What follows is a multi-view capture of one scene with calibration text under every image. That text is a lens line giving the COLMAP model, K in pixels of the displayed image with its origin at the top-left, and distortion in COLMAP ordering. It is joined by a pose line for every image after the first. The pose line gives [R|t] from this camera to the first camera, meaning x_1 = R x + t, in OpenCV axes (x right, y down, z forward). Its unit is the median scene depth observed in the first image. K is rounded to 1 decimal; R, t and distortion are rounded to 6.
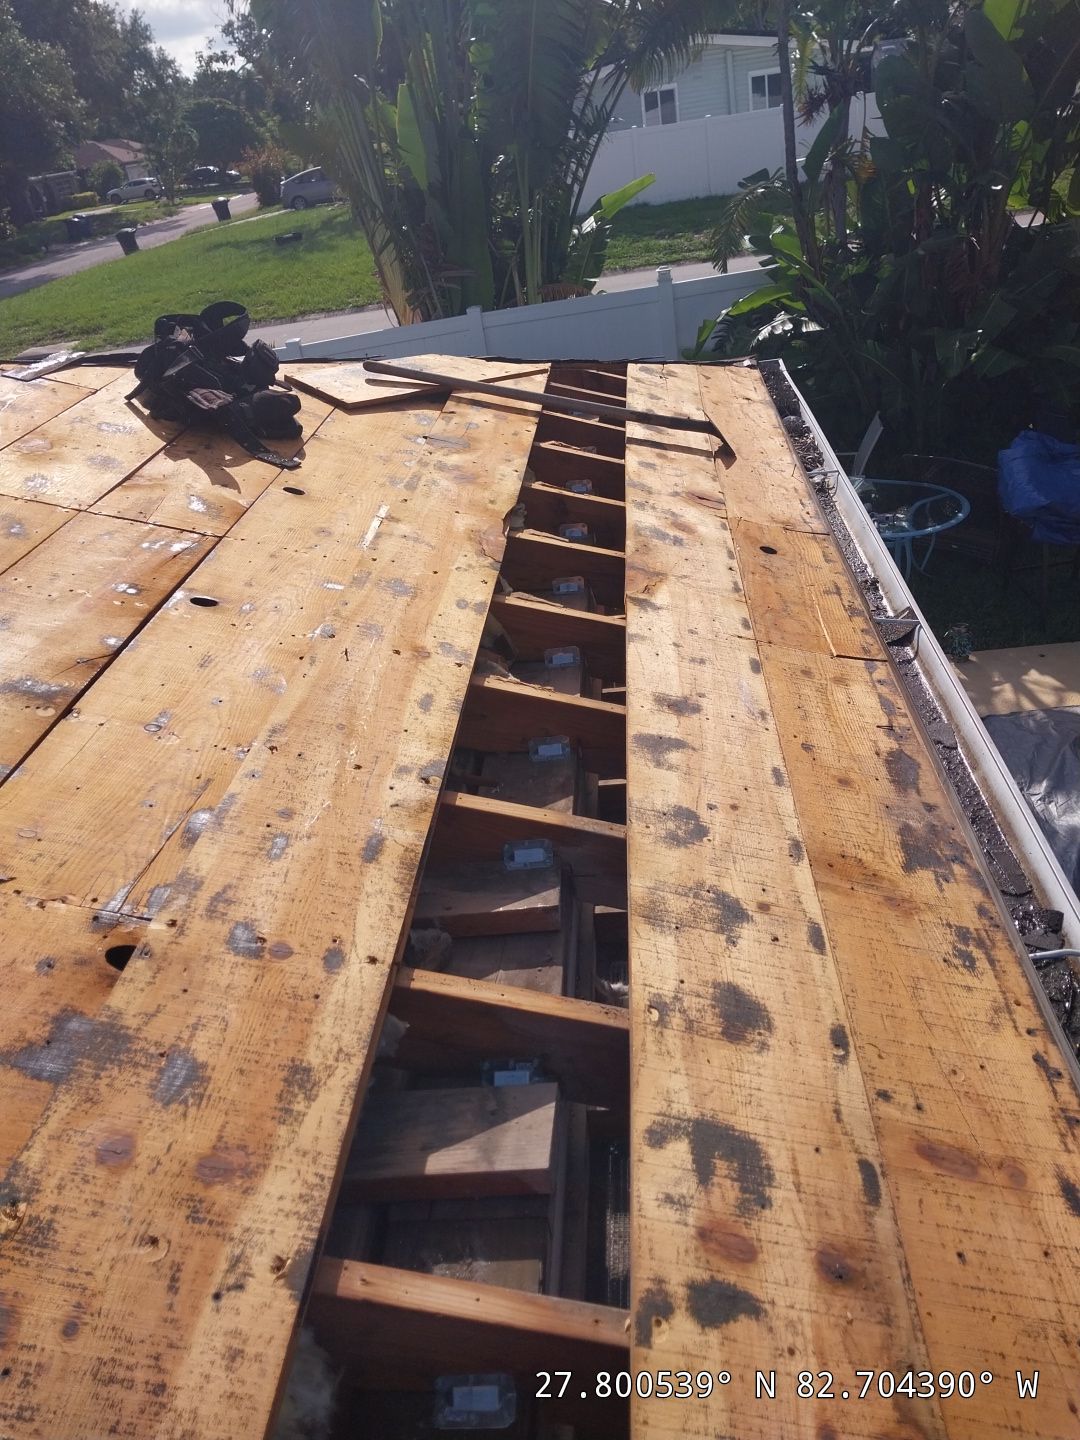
lens RADIAL K [[1152.8, 0, 540.0], [0, 1152.8, 720.0], [0, 0, 1]] dist [-0.030581, 0.125761]
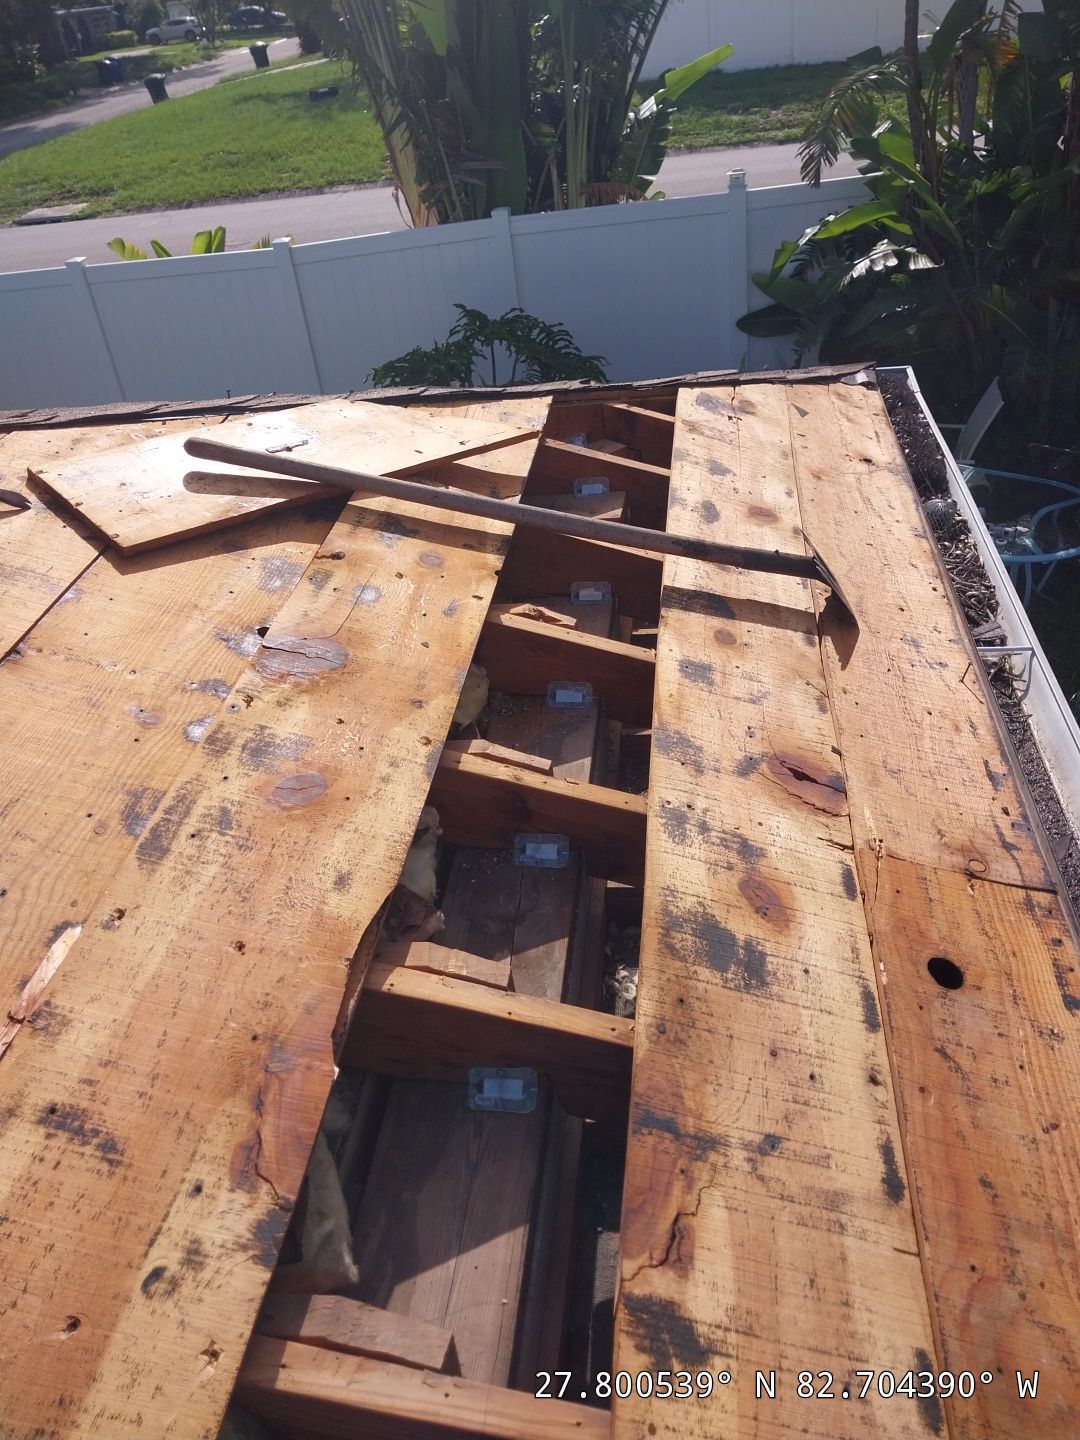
lens RADIAL K [[1123.0, 0, 544.6], [0, 1123.0, 720.1], [0, 0, 1]] dist [0.064131, -0.067658]
pose [[0.998161, 0.056385, -0.022236, 0.011818], [-0.053734, 0.992940, 0.105749, -0.084724], [0.028041, -0.104360, 0.994144, 0.160449]]
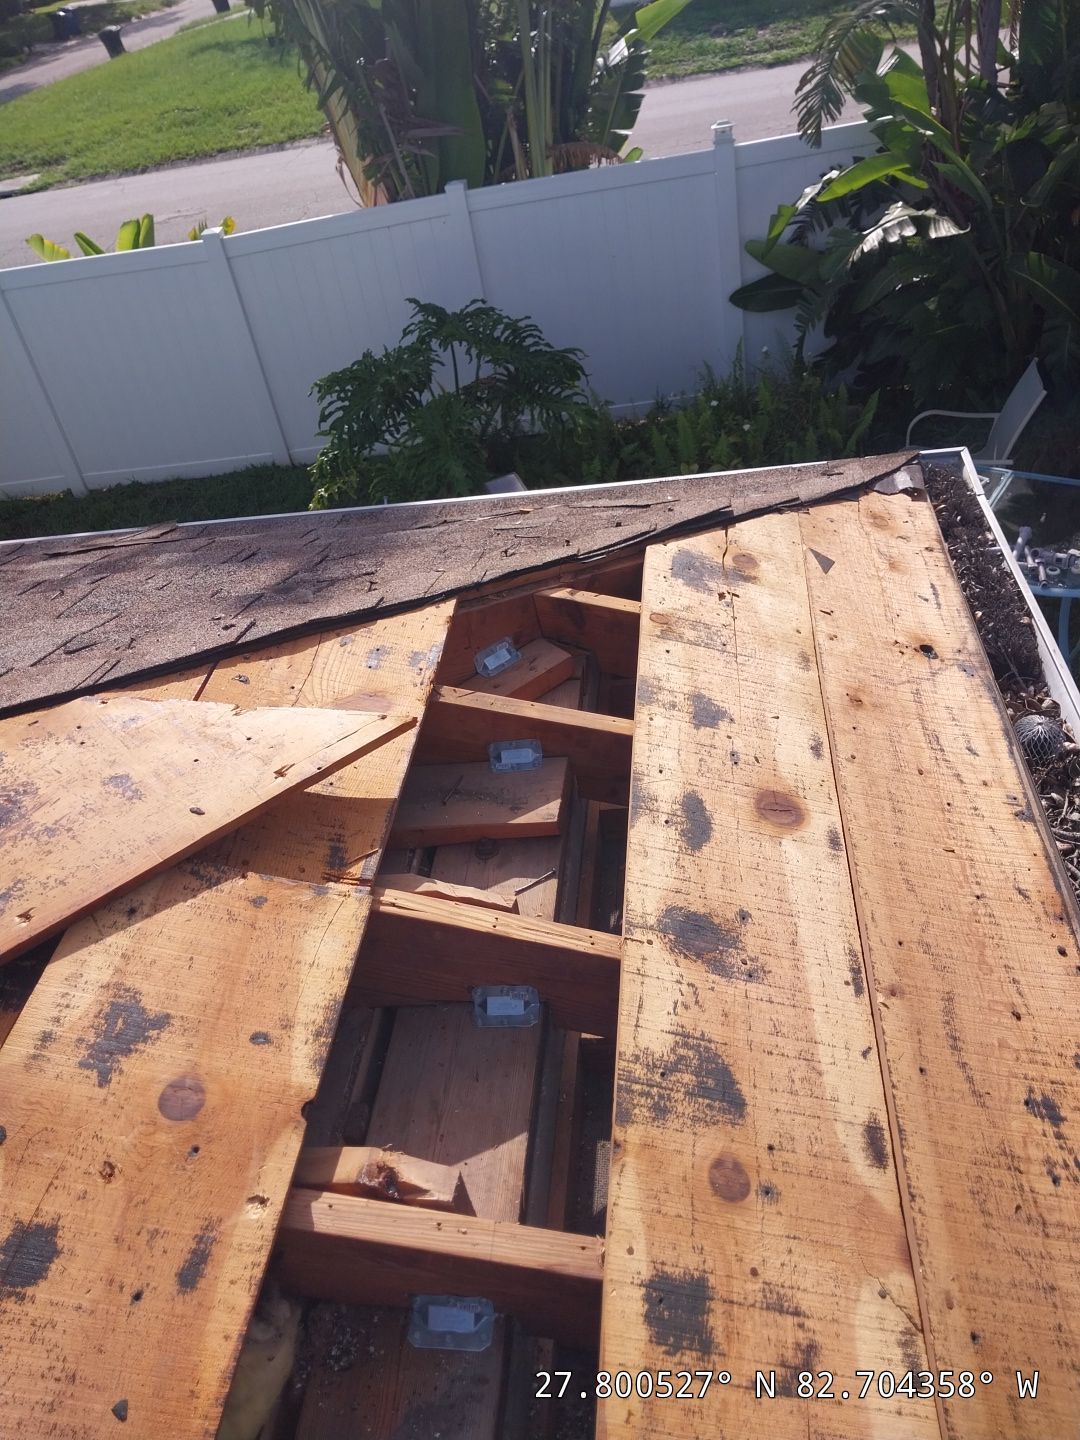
lens RADIAL K [[1111.1, 0, 540.0], [0, 1111.1, 720.0], [0, 0, 1]] dist [0.089994, -0.107881]
pose [[0.999335, 0.008024, -0.035556, 0.022757], [-0.002250, 0.987189, 0.159538, -0.139160], [0.036380, -0.159352, 0.986551, 0.252092]]
